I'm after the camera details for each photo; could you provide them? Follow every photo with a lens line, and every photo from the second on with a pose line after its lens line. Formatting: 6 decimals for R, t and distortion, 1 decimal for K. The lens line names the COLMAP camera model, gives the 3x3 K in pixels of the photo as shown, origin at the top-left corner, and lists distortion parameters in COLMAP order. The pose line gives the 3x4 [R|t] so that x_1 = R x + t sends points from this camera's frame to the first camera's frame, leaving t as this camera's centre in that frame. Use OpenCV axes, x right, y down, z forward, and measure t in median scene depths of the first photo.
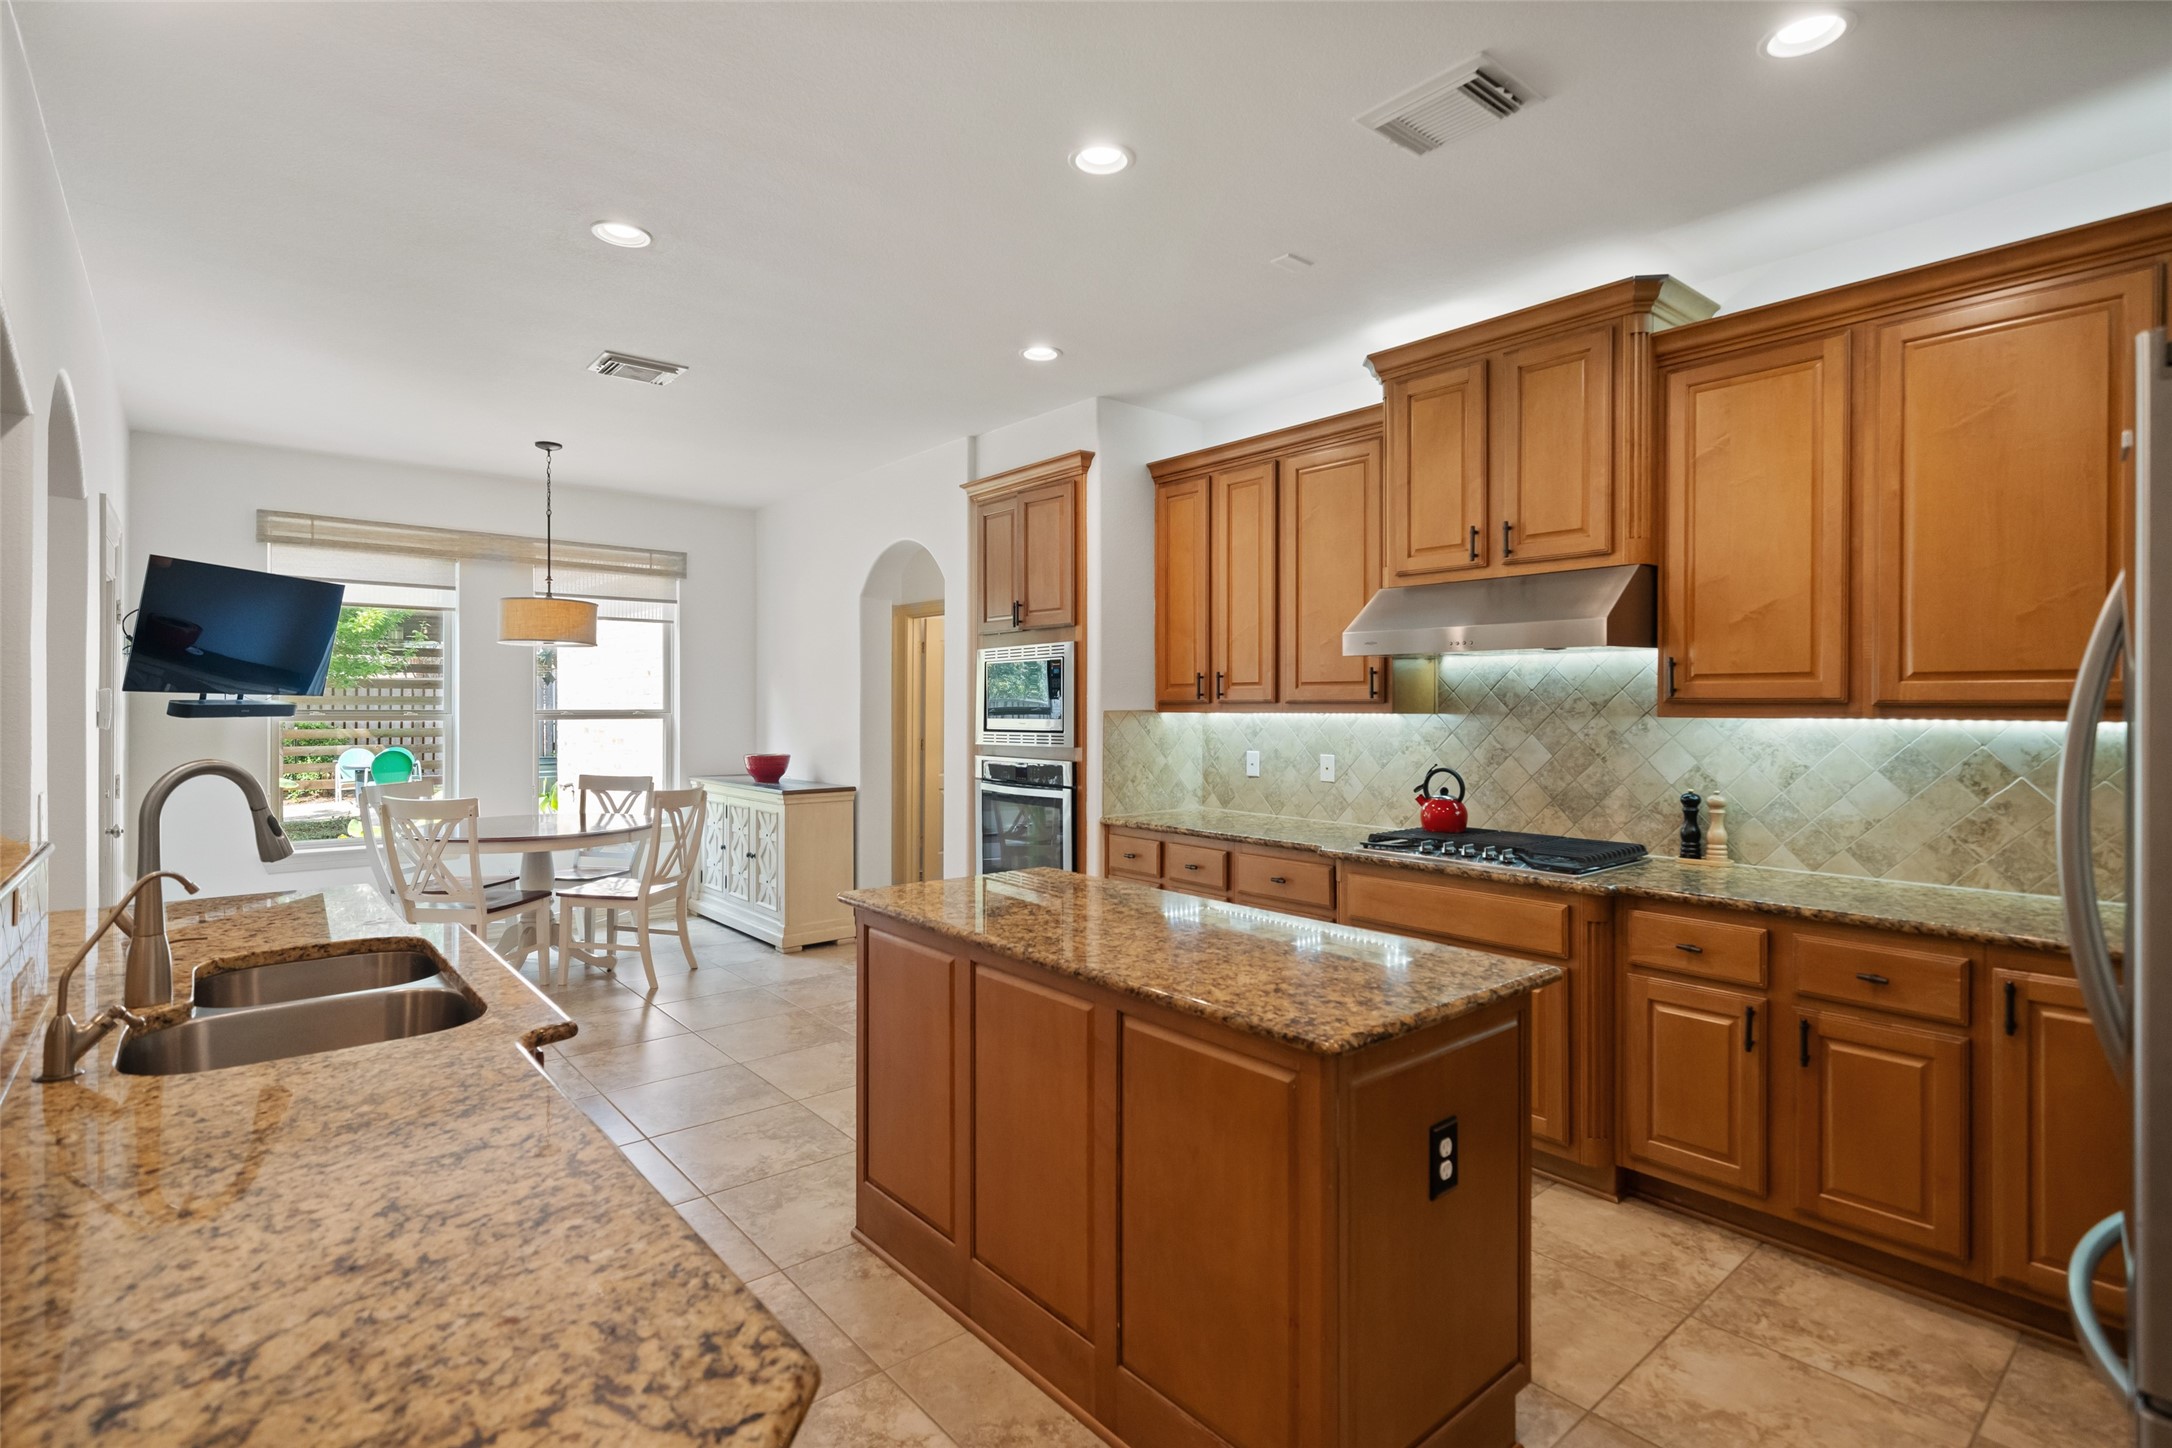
lens RADIAL K [[1046.0, 0, 1086.0], [0, 1046.0, 724.0], [0, 0, 1]] dist [-0.002027, -0.000262]
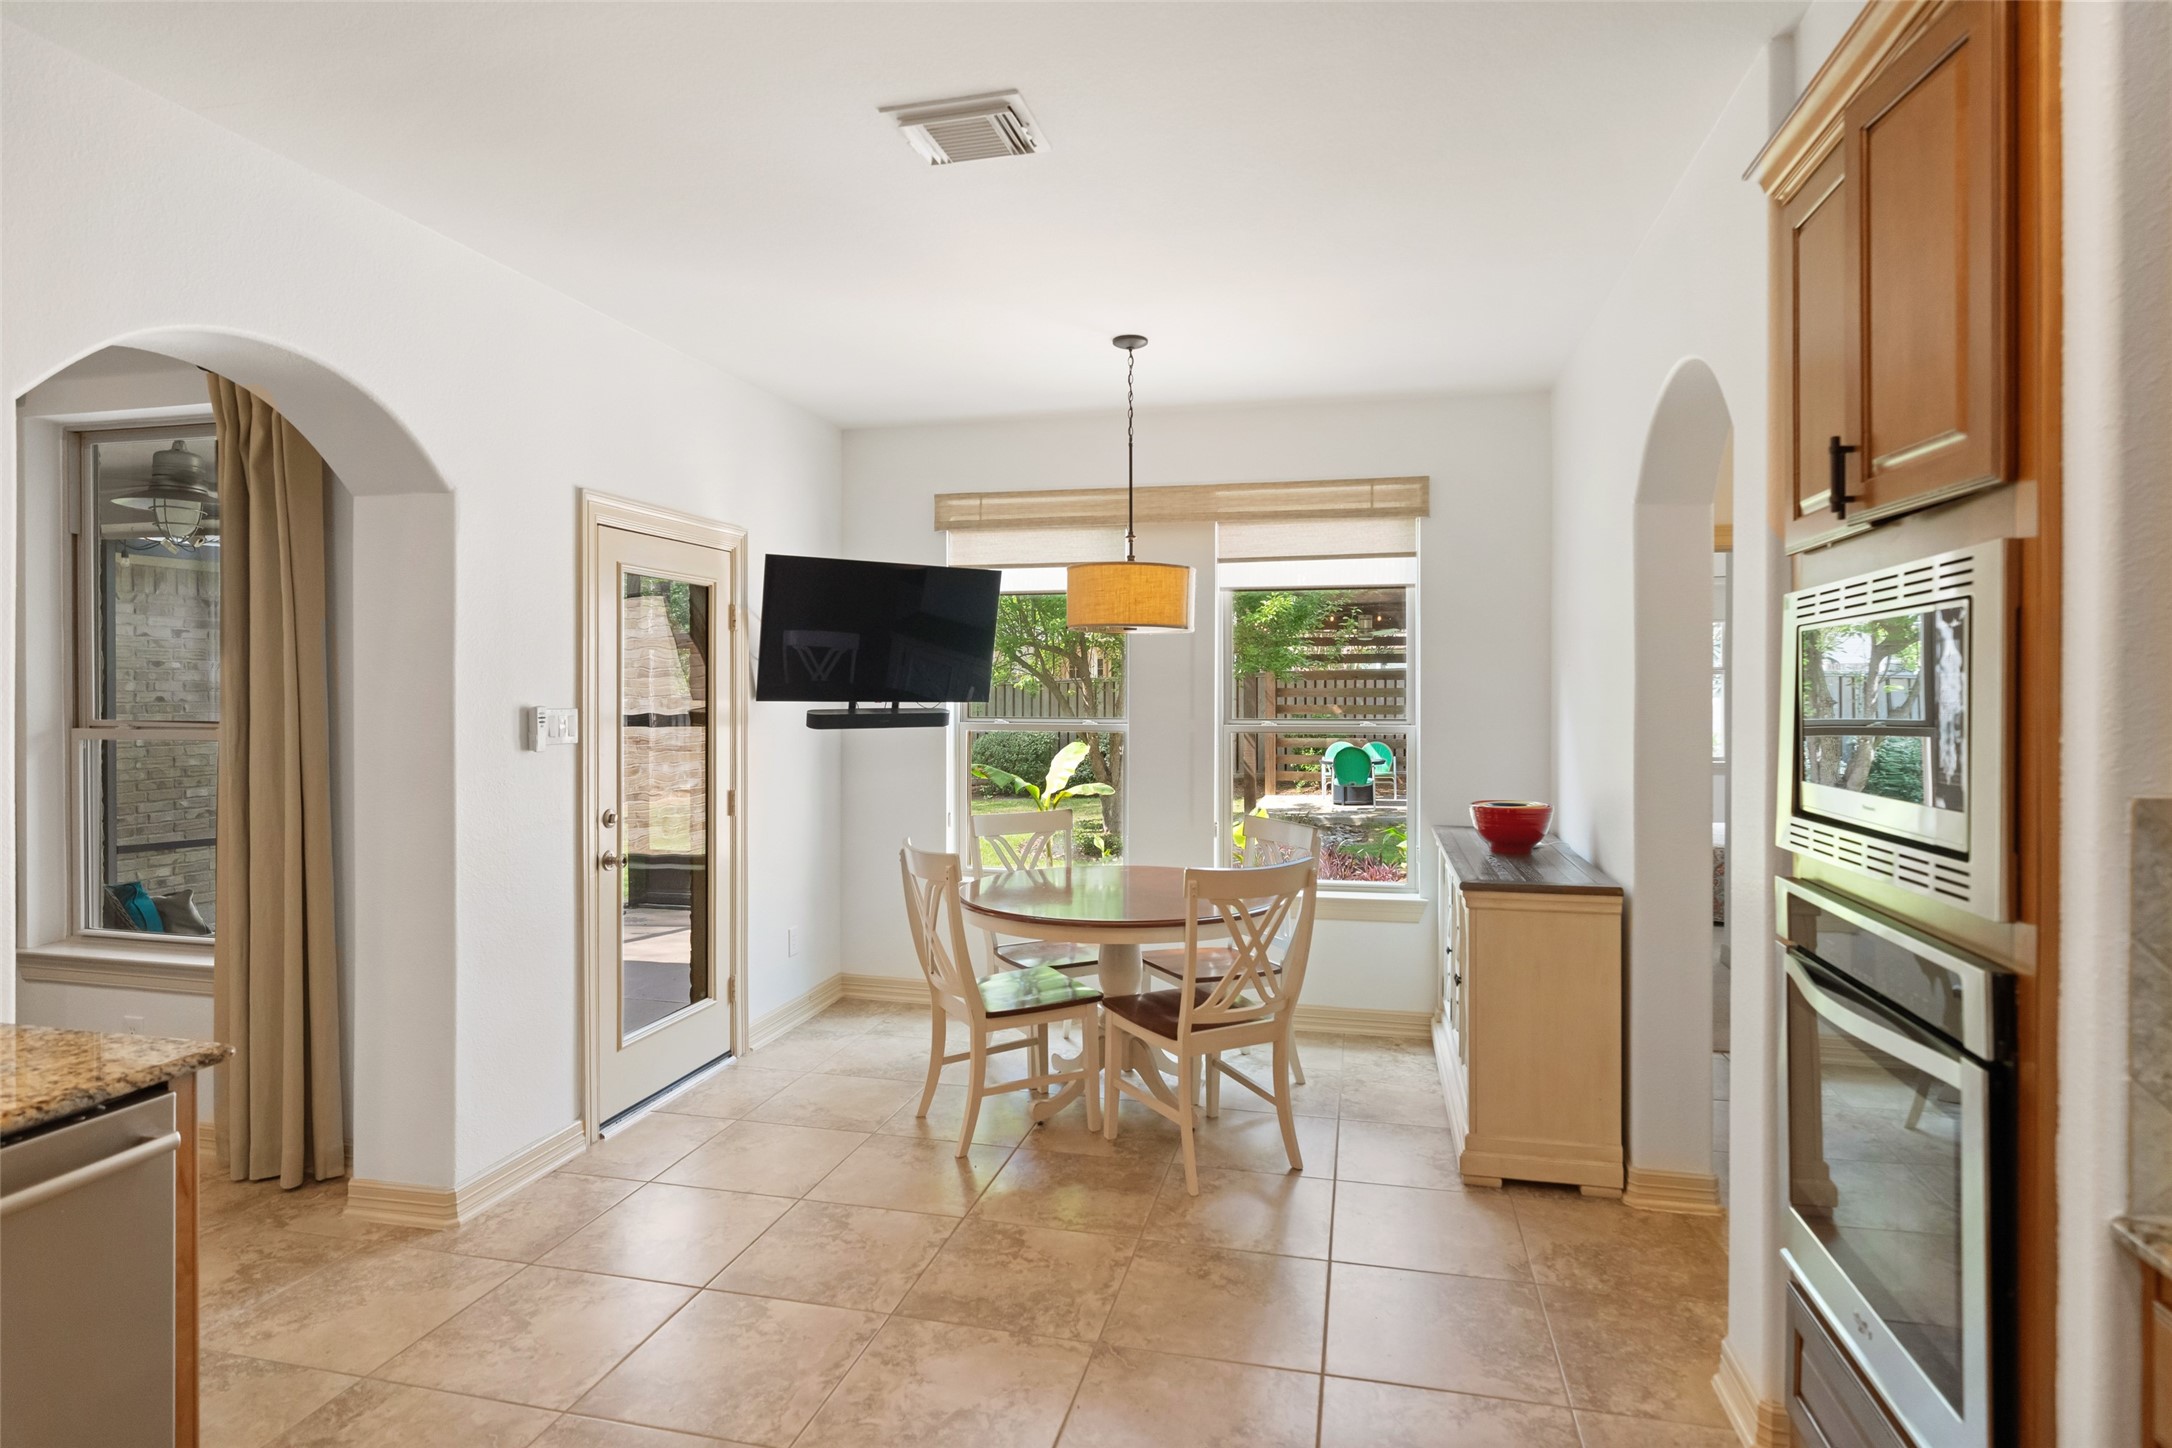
lens RADIAL K [[1136.3, 0, 1097.9], [0, 1136.3, 715.7], [0, 0, 1]] dist [0.003010, 0.000526]
pose [[0.591107, 0.015821, -0.806438, 0.092224], [-0.011889, 0.999870, 0.010902, -0.032854], [0.806505, 0.003143, 0.591218, 0.630025]]
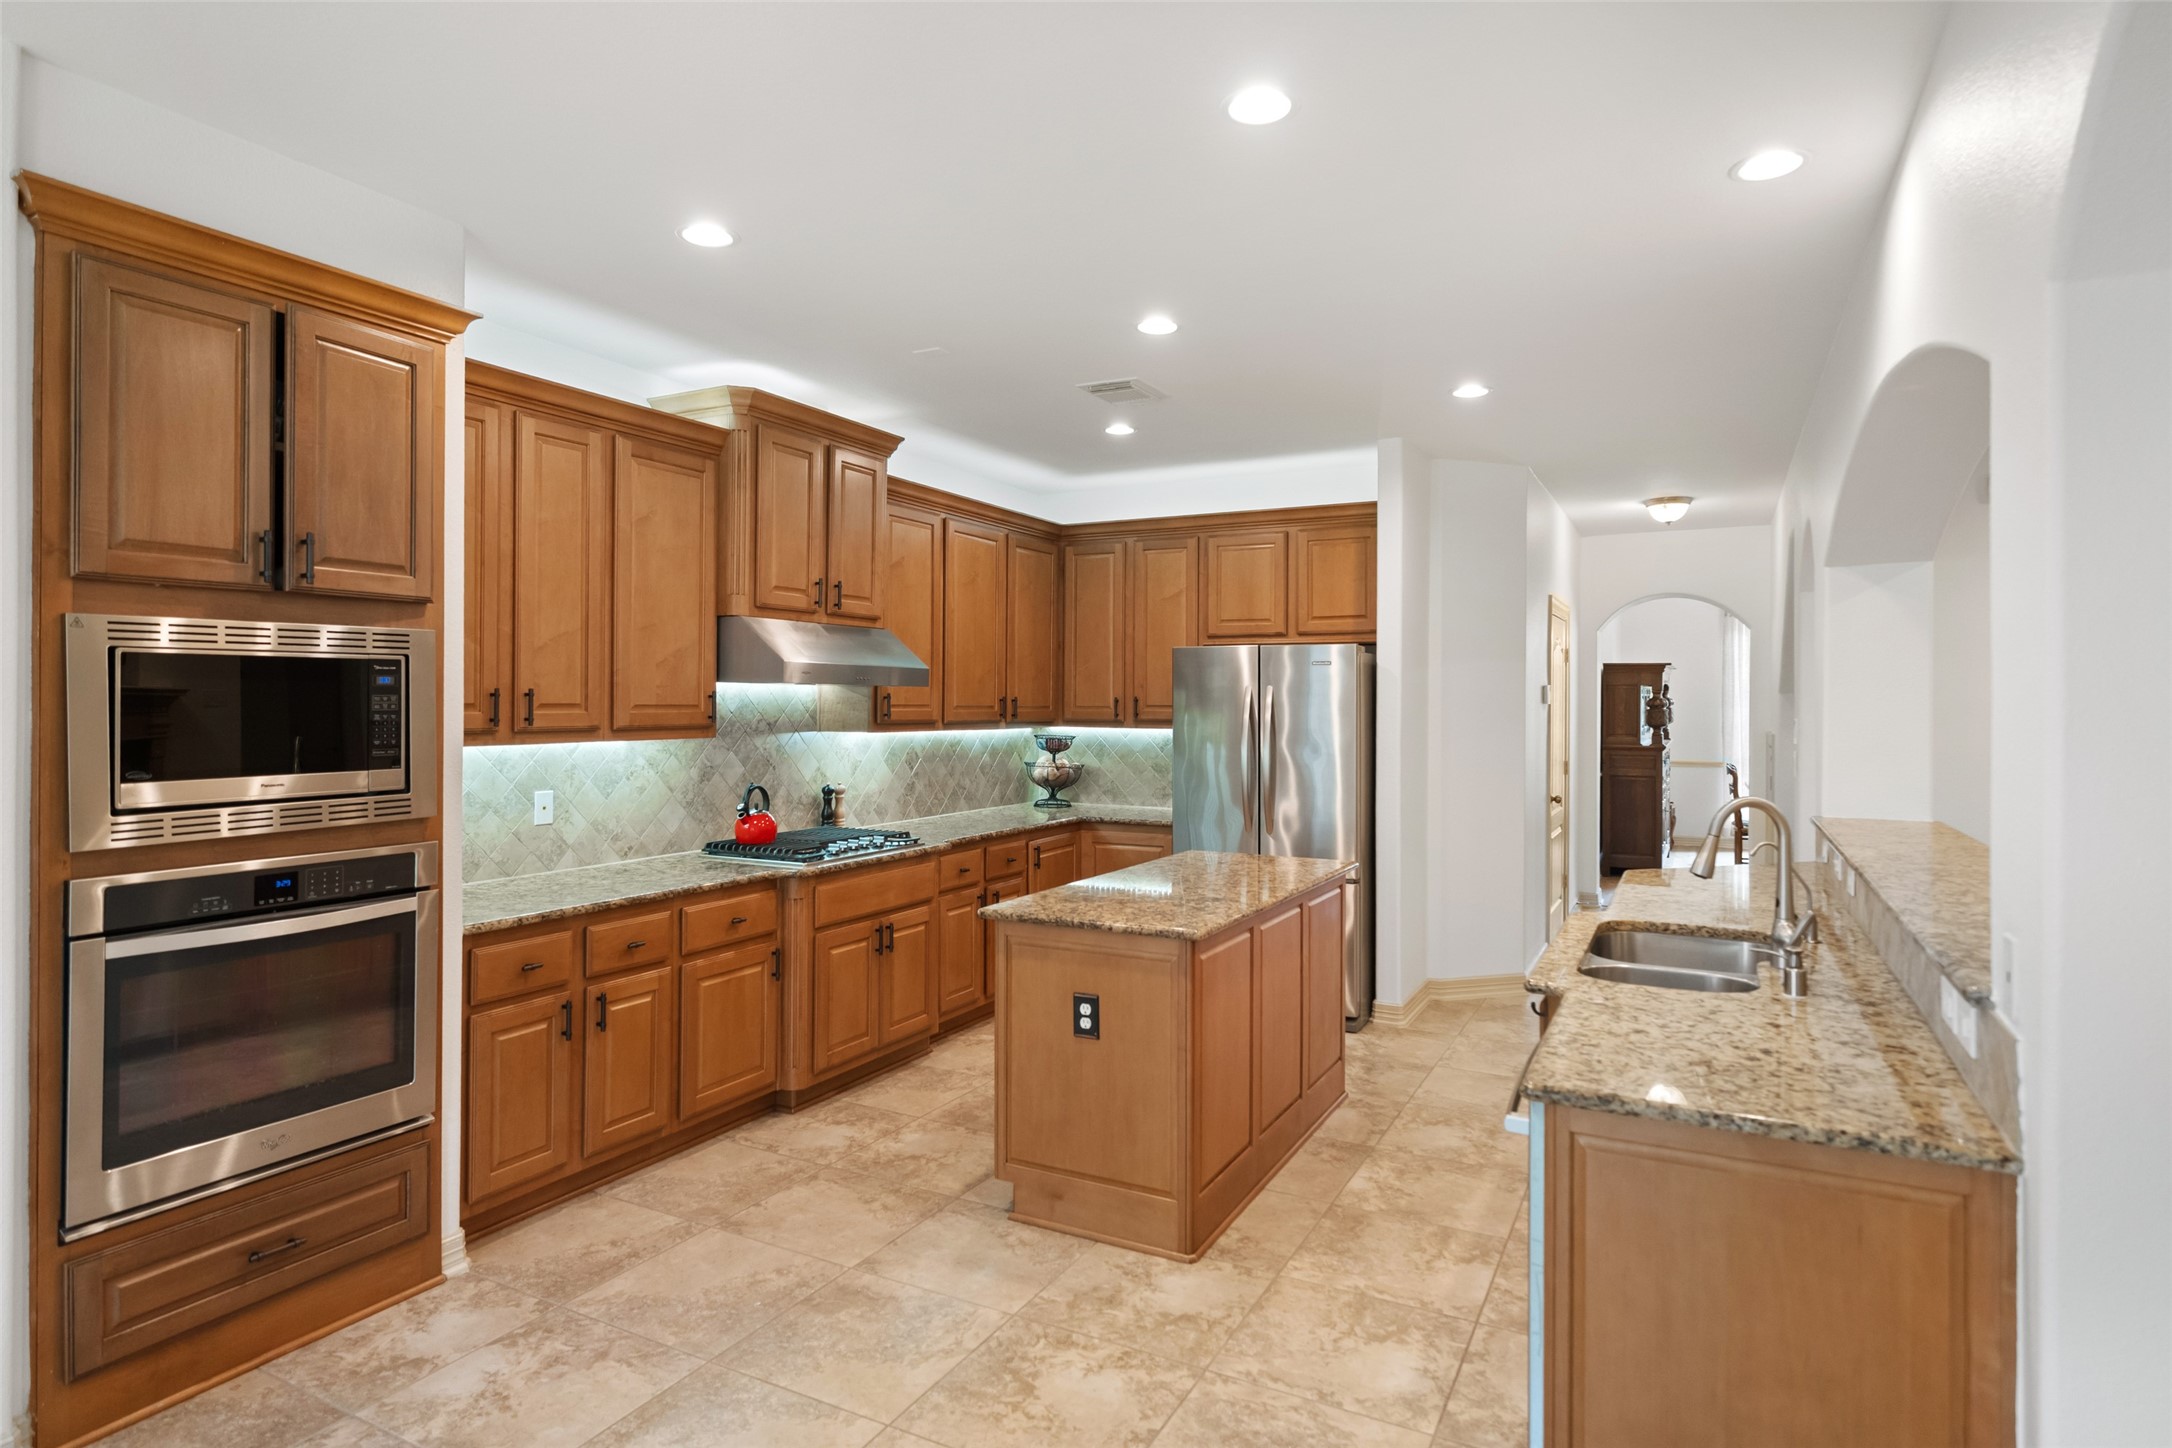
lens RADIAL K [[1186.4, 0, 1093.7], [0, 1186.4, 693.0], [0, 0, 1]] dist [0.000971, 0.000690]
pose [[-0.375376, 0.001217, 0.926872, -0.758086], [0.008693, 0.999960, 0.002208, -0.043492], [-0.926832, 0.008886, -0.375371, 0.915027]]
